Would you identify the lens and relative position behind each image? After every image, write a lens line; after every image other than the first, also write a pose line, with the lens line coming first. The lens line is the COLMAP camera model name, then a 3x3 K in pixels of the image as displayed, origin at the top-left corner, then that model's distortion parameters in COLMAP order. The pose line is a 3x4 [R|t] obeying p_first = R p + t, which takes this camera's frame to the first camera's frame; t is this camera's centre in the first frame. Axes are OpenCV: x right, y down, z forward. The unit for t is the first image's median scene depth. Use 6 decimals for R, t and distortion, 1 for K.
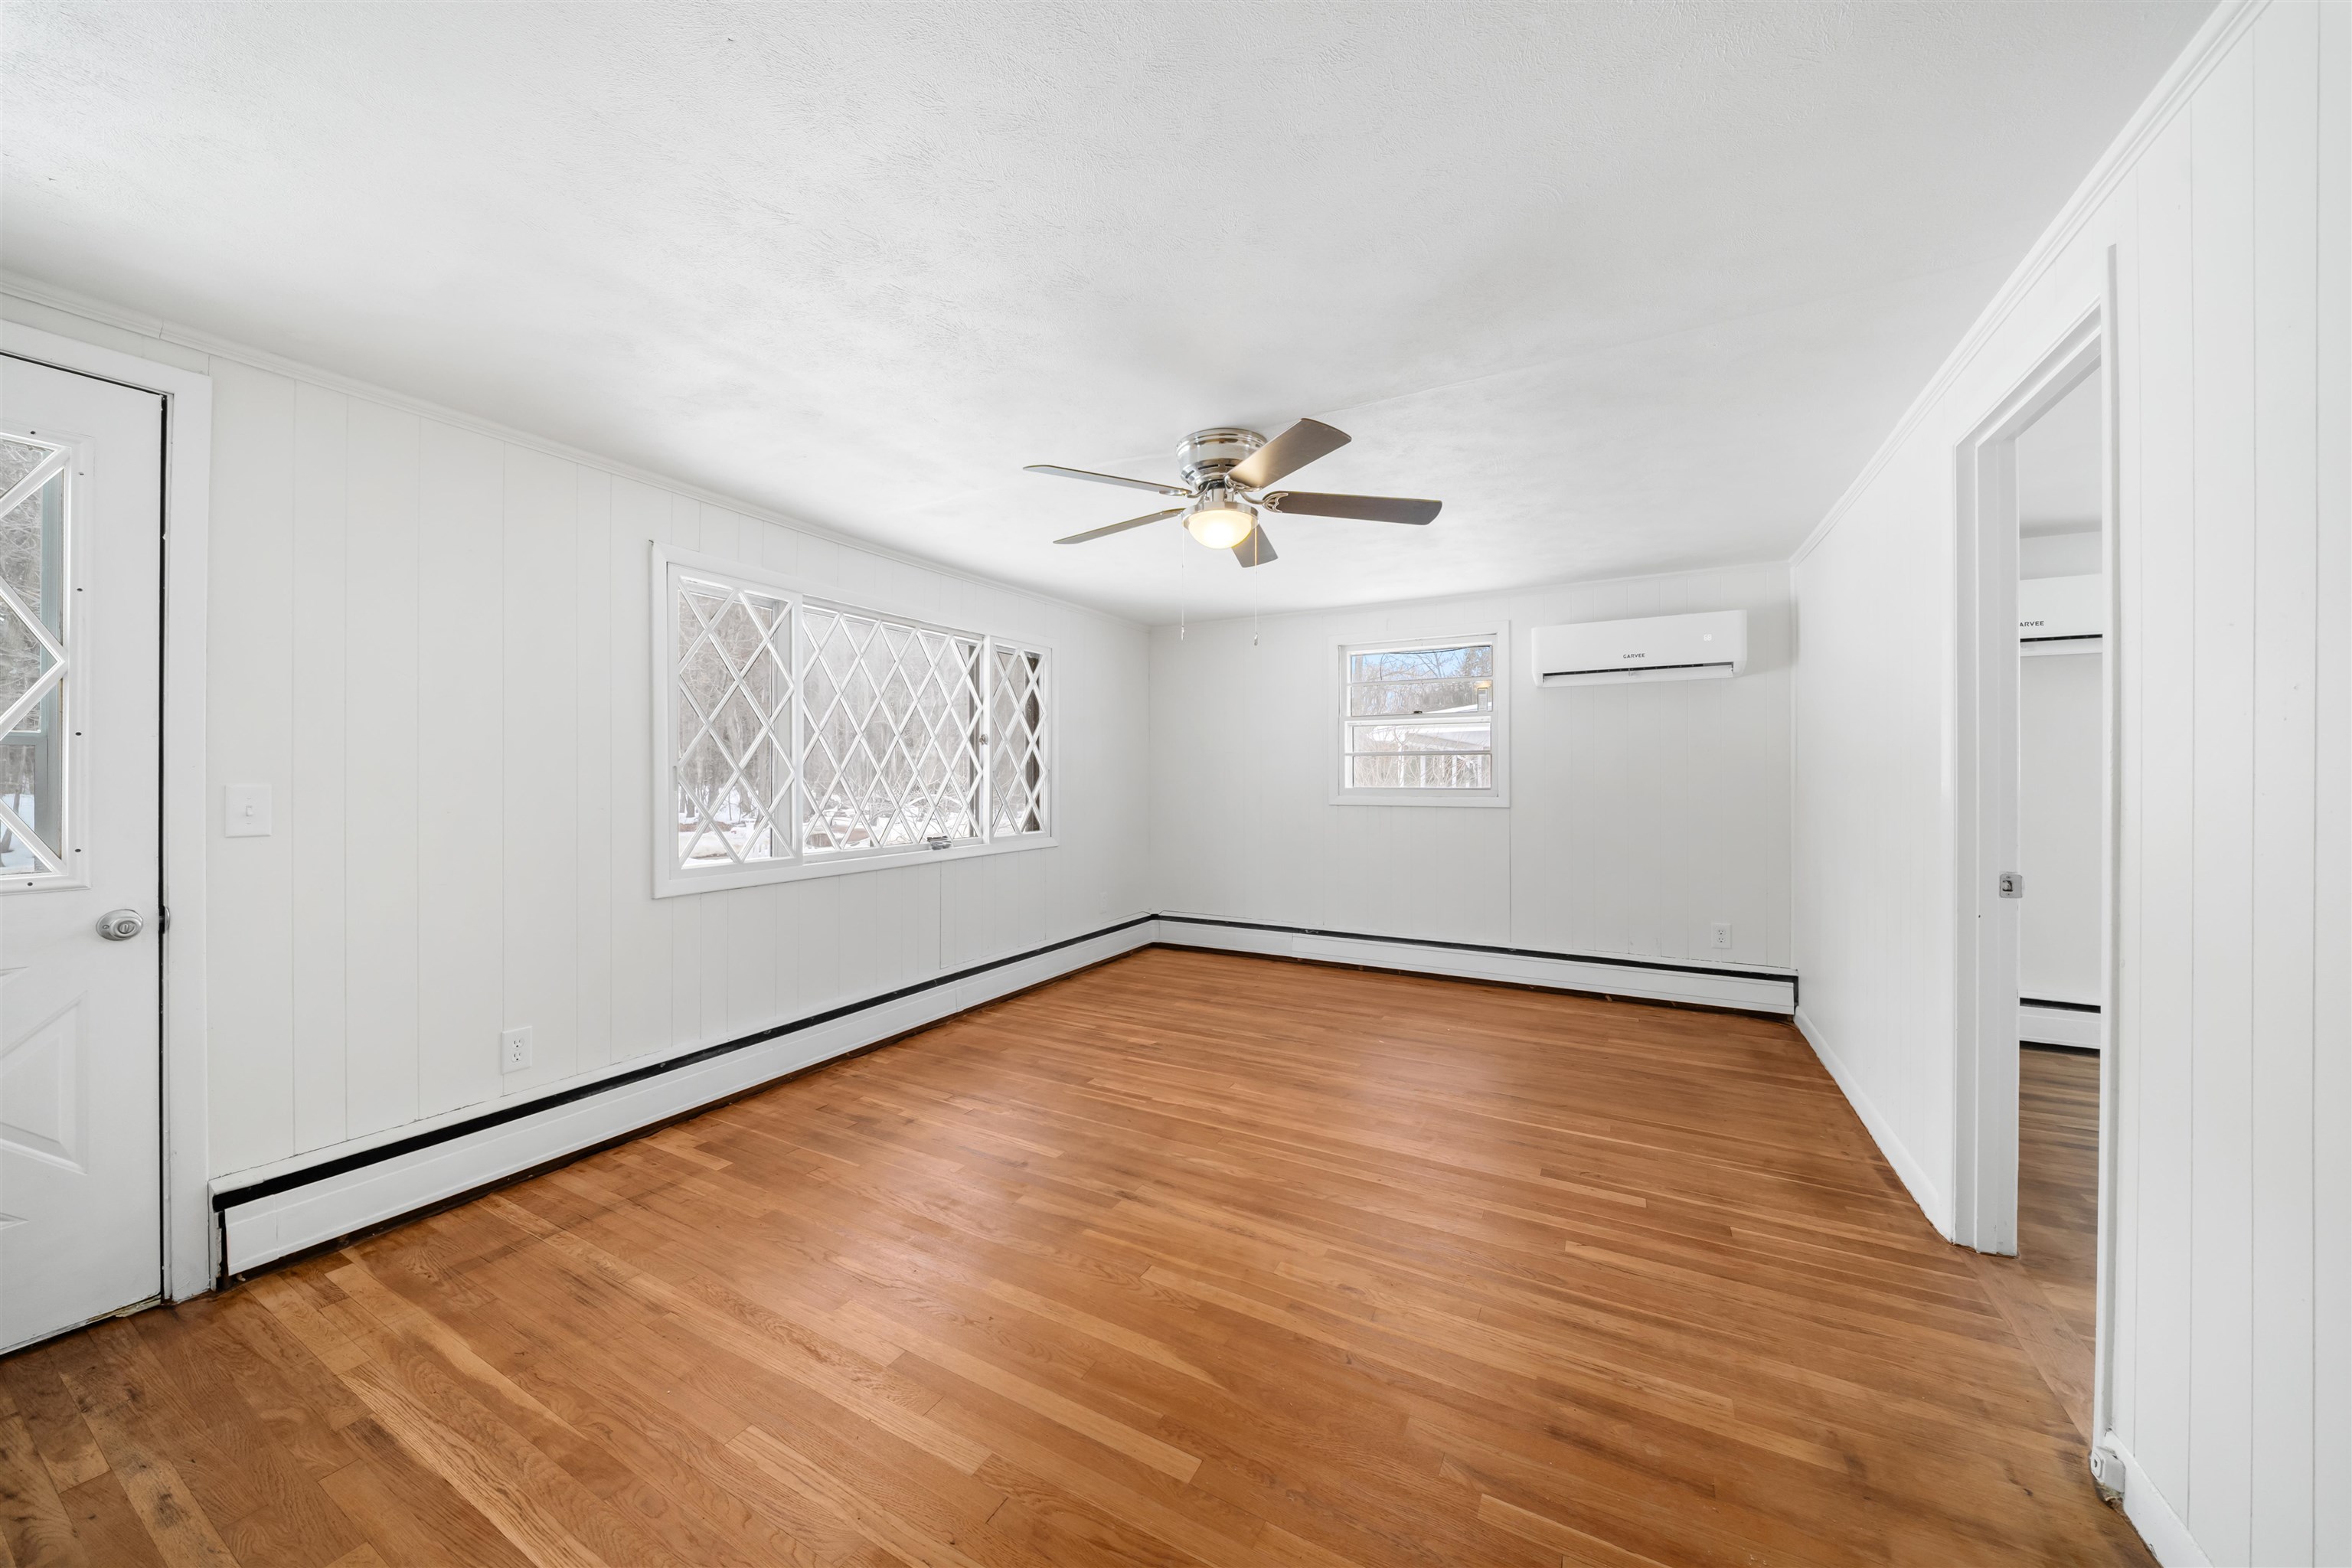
lens RADIAL K [[843.1, 0, 1120.5], [0, 843.1, 776.5], [0, 0, 1]] dist [0.022913, -0.015299]
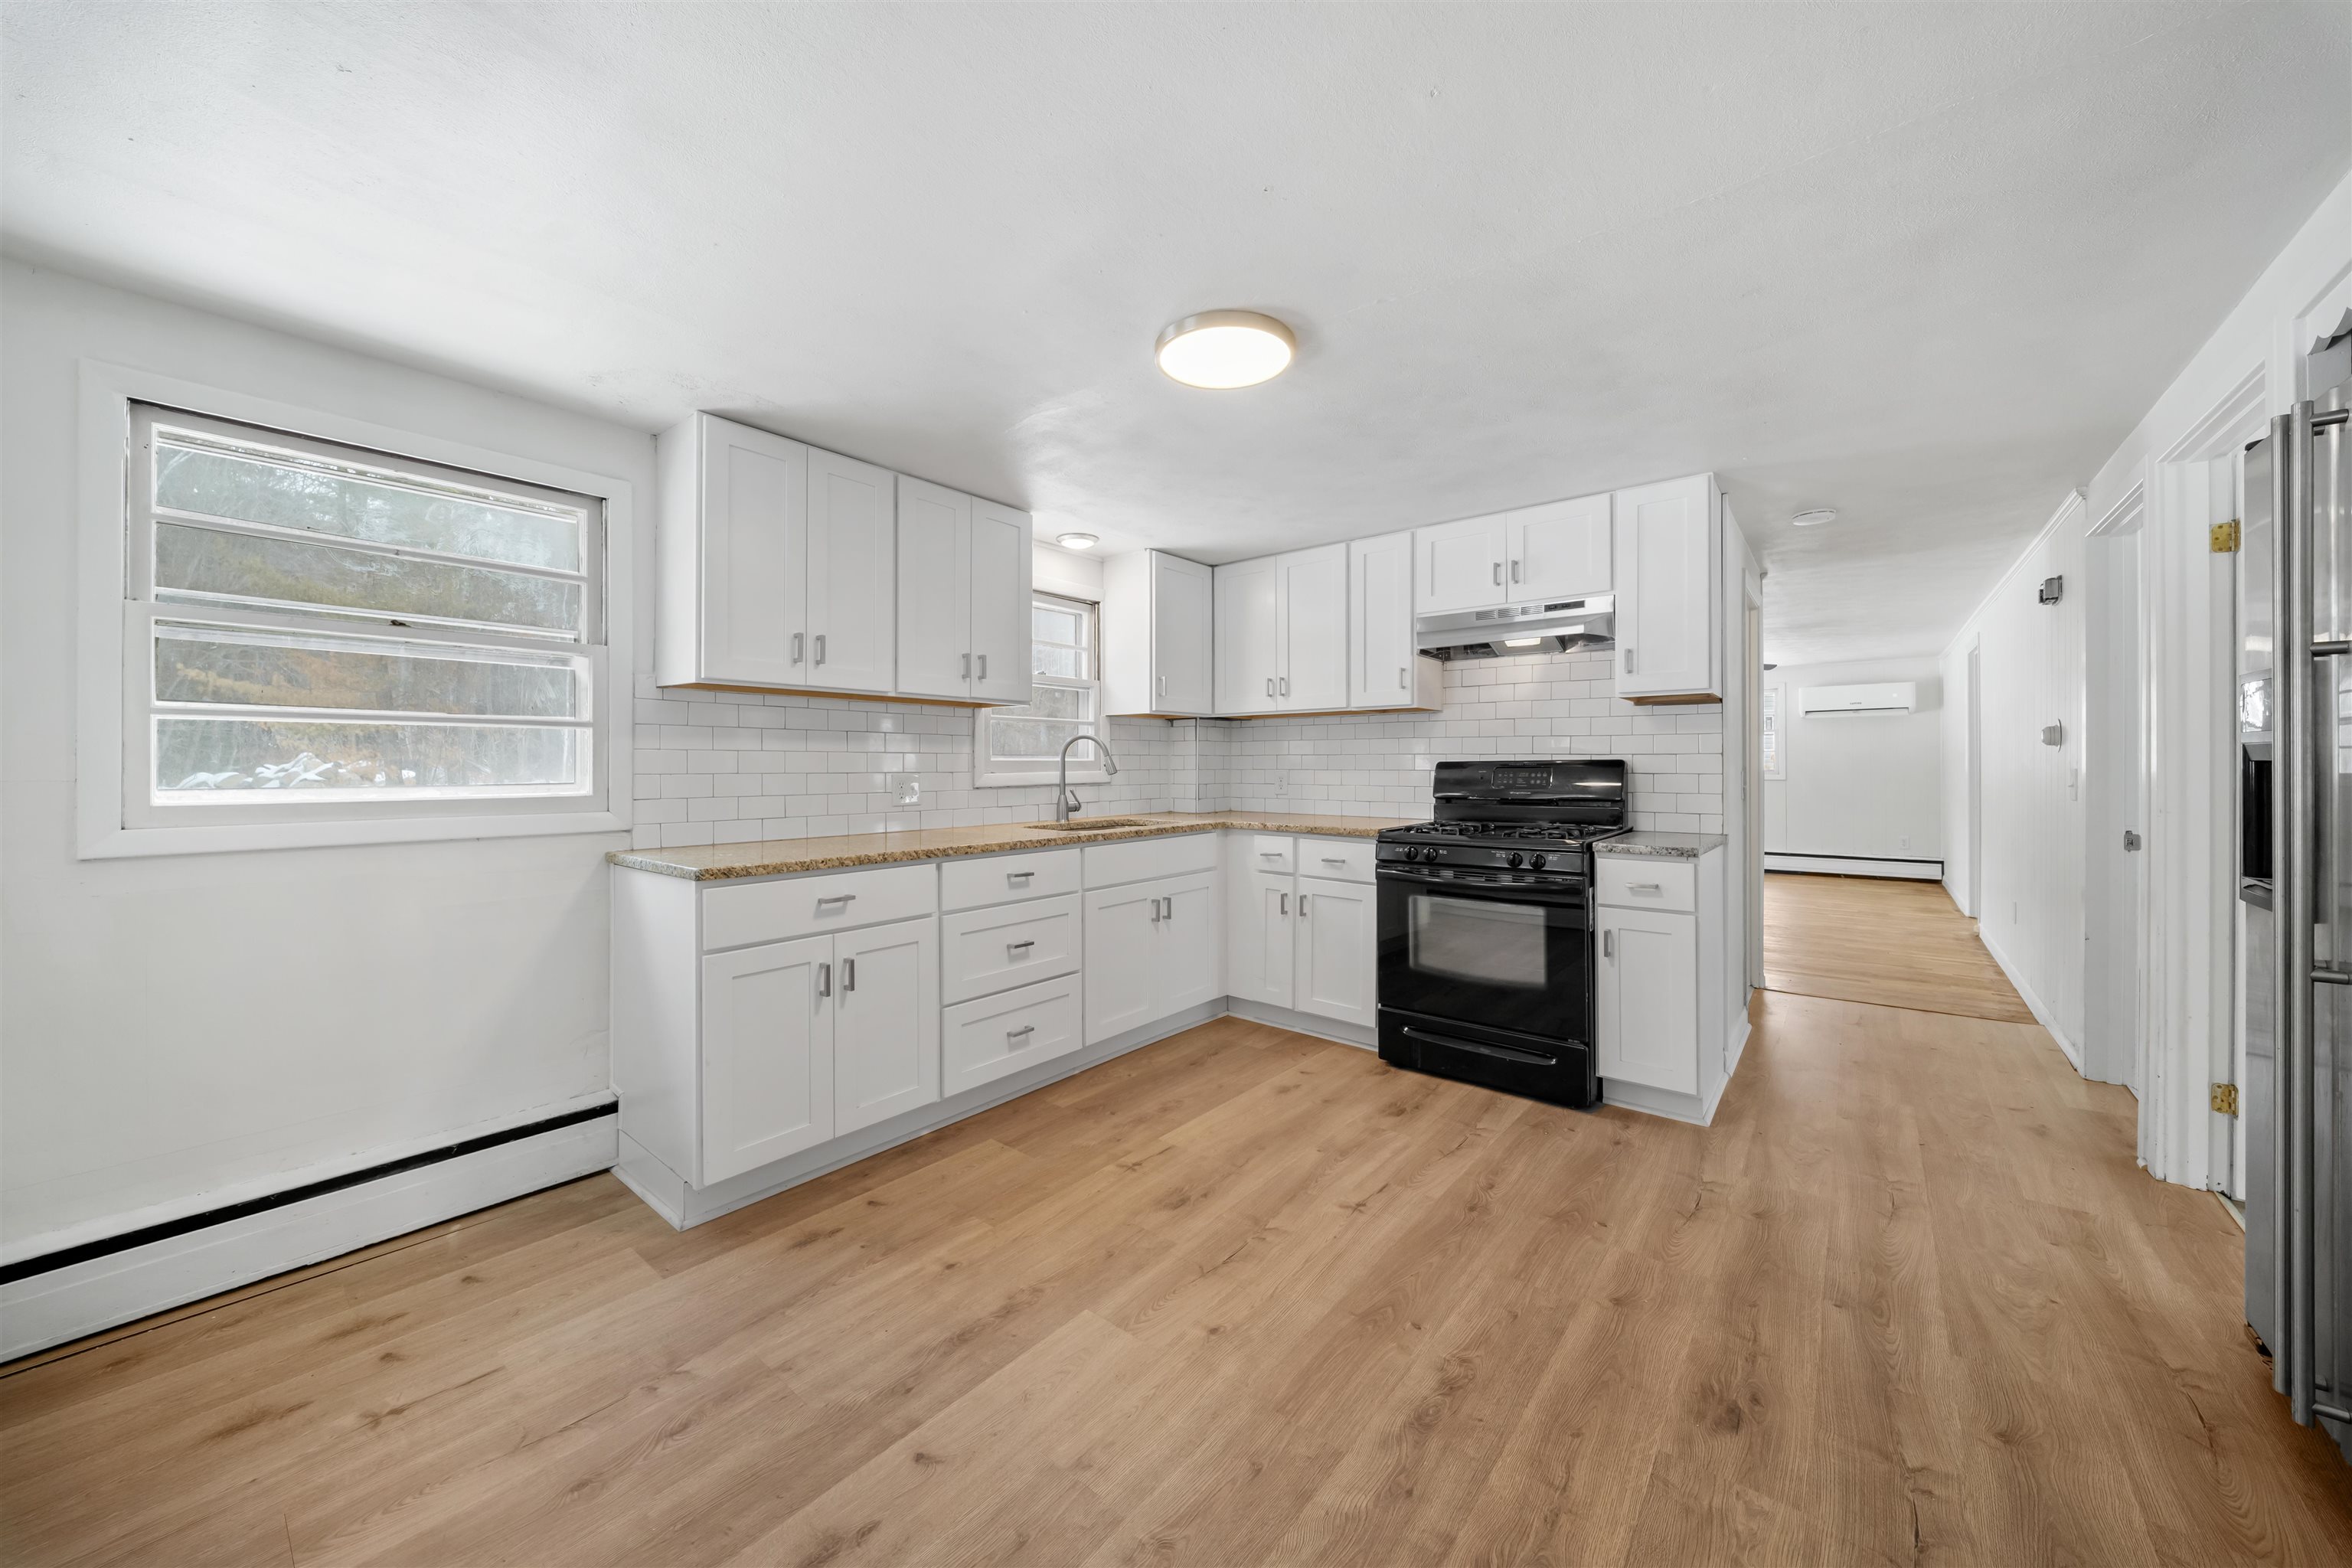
lens RADIAL K [[819.1, 0, 1206.4], [0, 819.1, 768.4], [0, 0, 1]] dist [0.008399, -0.007006]
pose [[0.993029, -0.004686, -0.117775, -0.916227], [0.005253, 0.999976, 0.004508, -0.004833], [0.117751, -0.005095, 0.993030, -1.467376]]
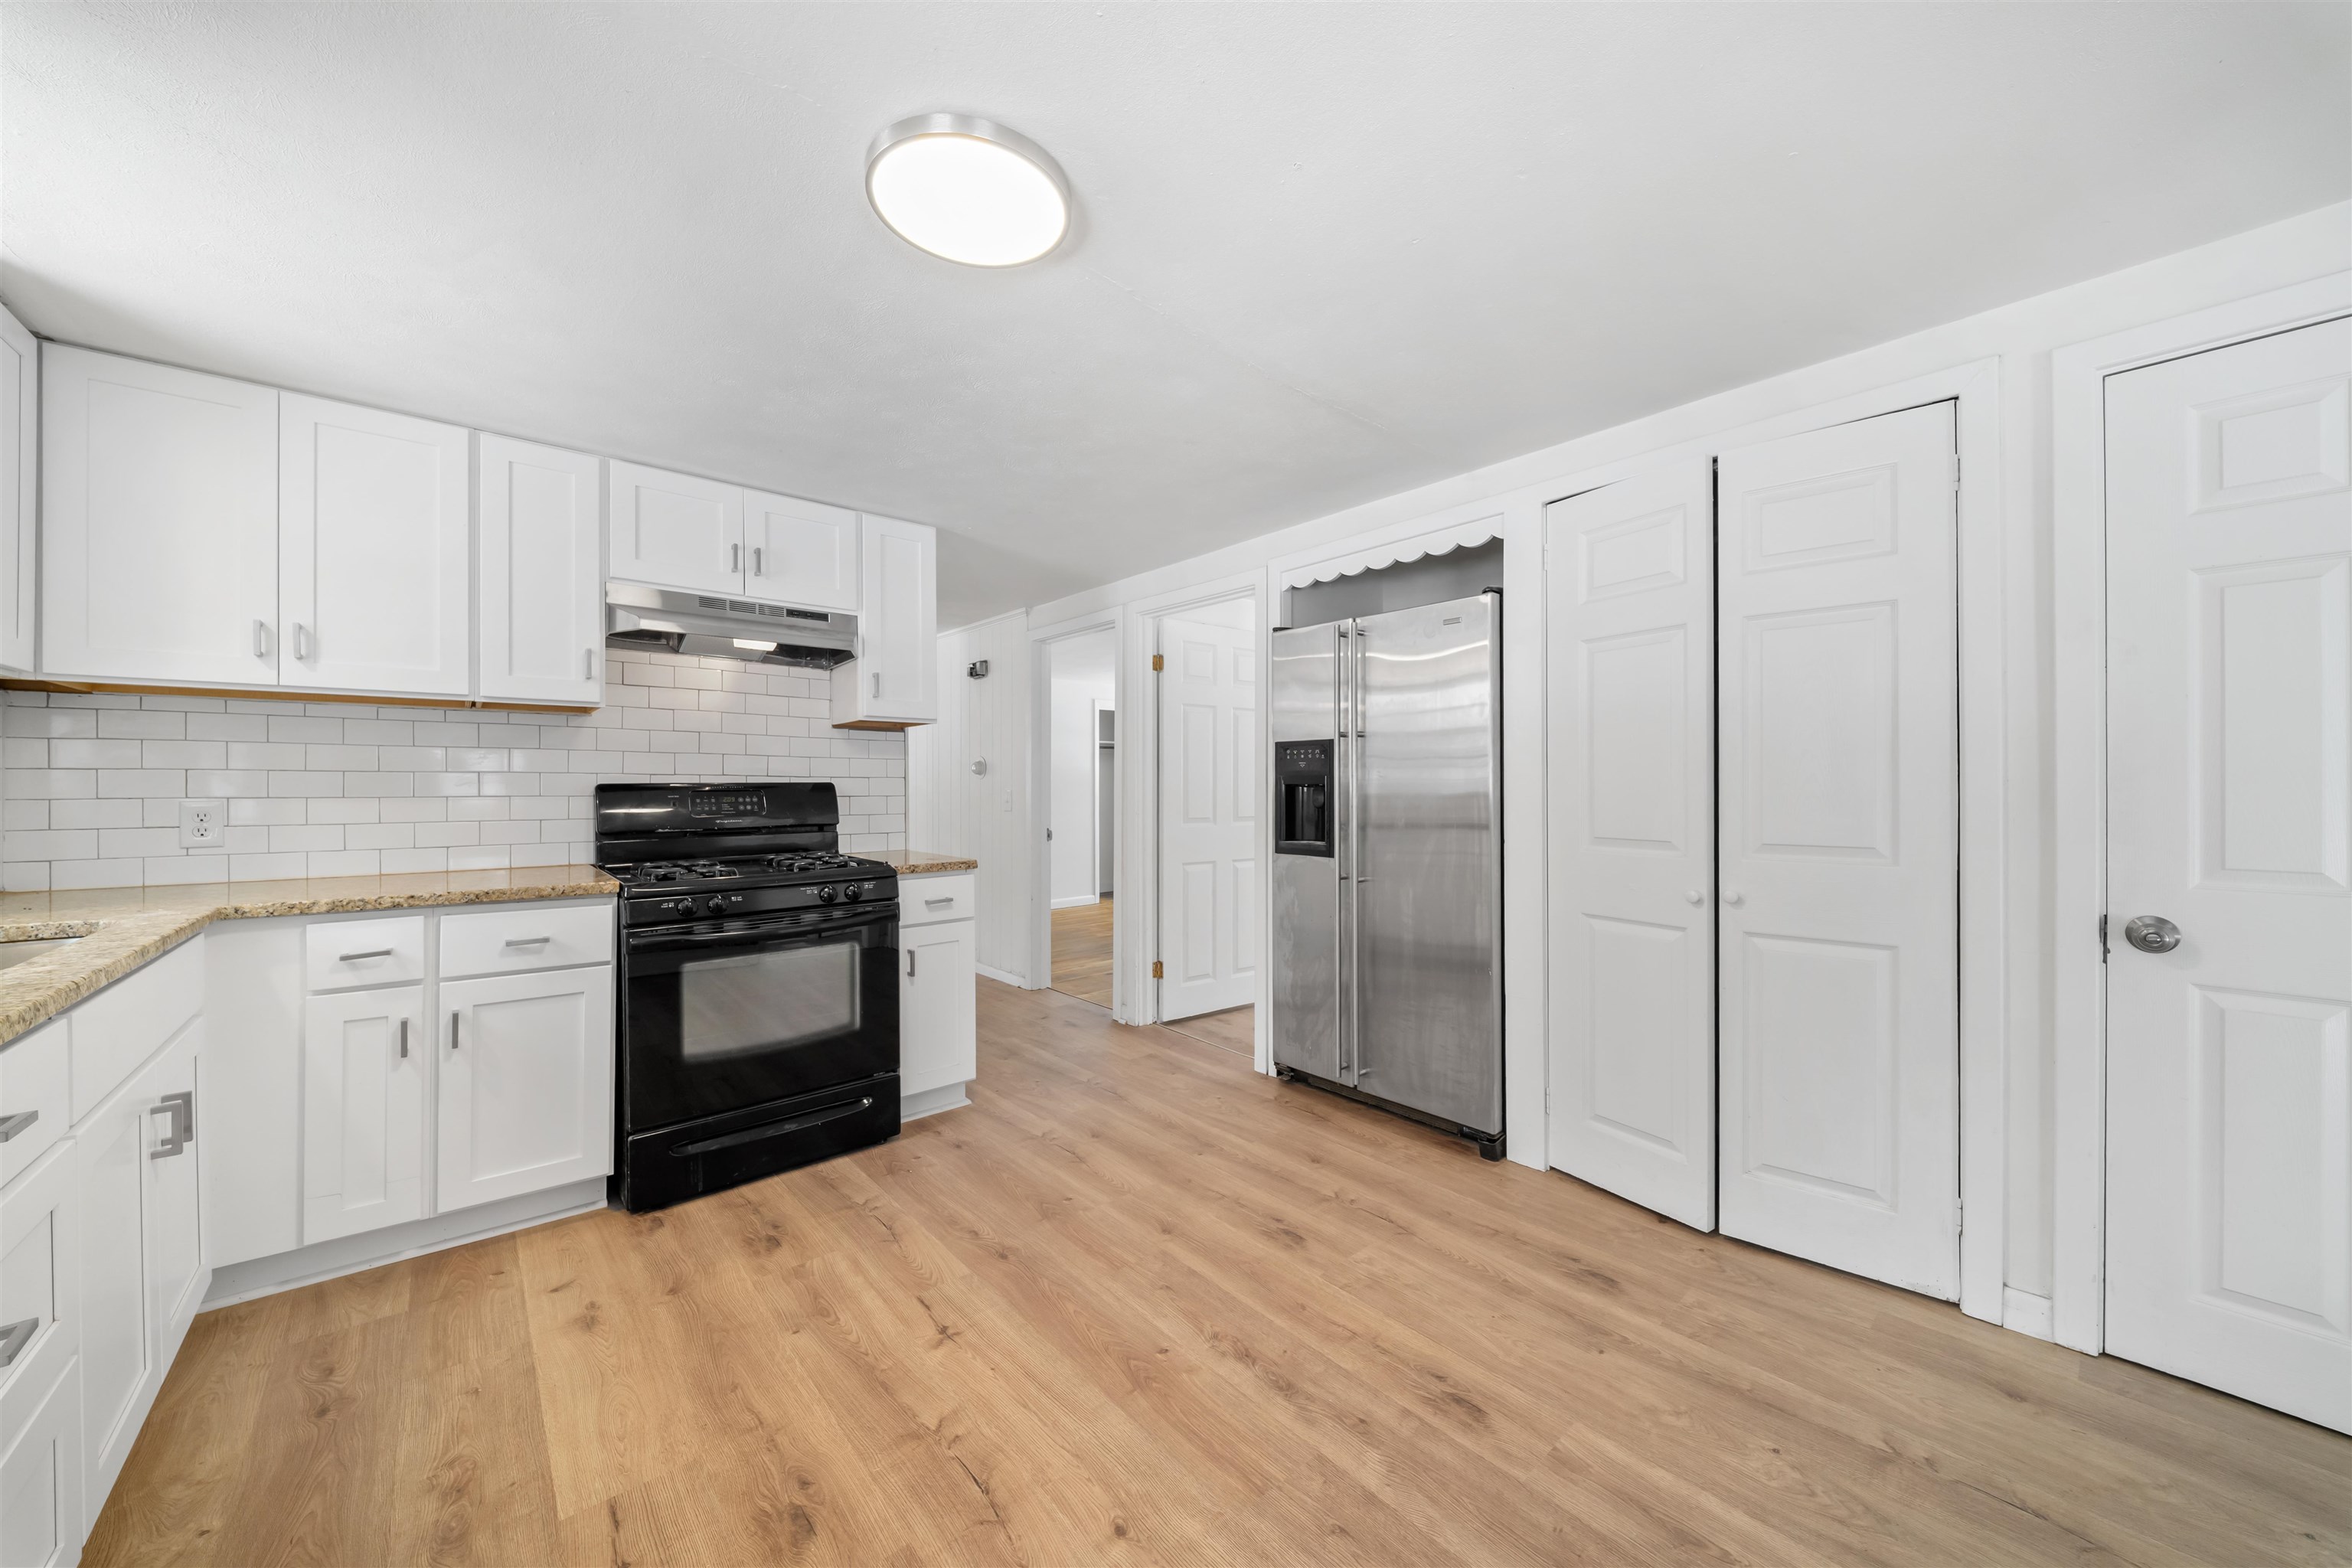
lens RADIAL K [[812.0, 0, 1176.0], [0, 812.0, 784.0], [0, 0, 1]] dist [0.007872, -0.006996]
pose [[0.324555, -0.001648, 0.945866, -1.239257], [0.004146, 0.999991, 0.000320, -0.004896], [-0.945858, 0.003817, 0.324559, -1.188025]]
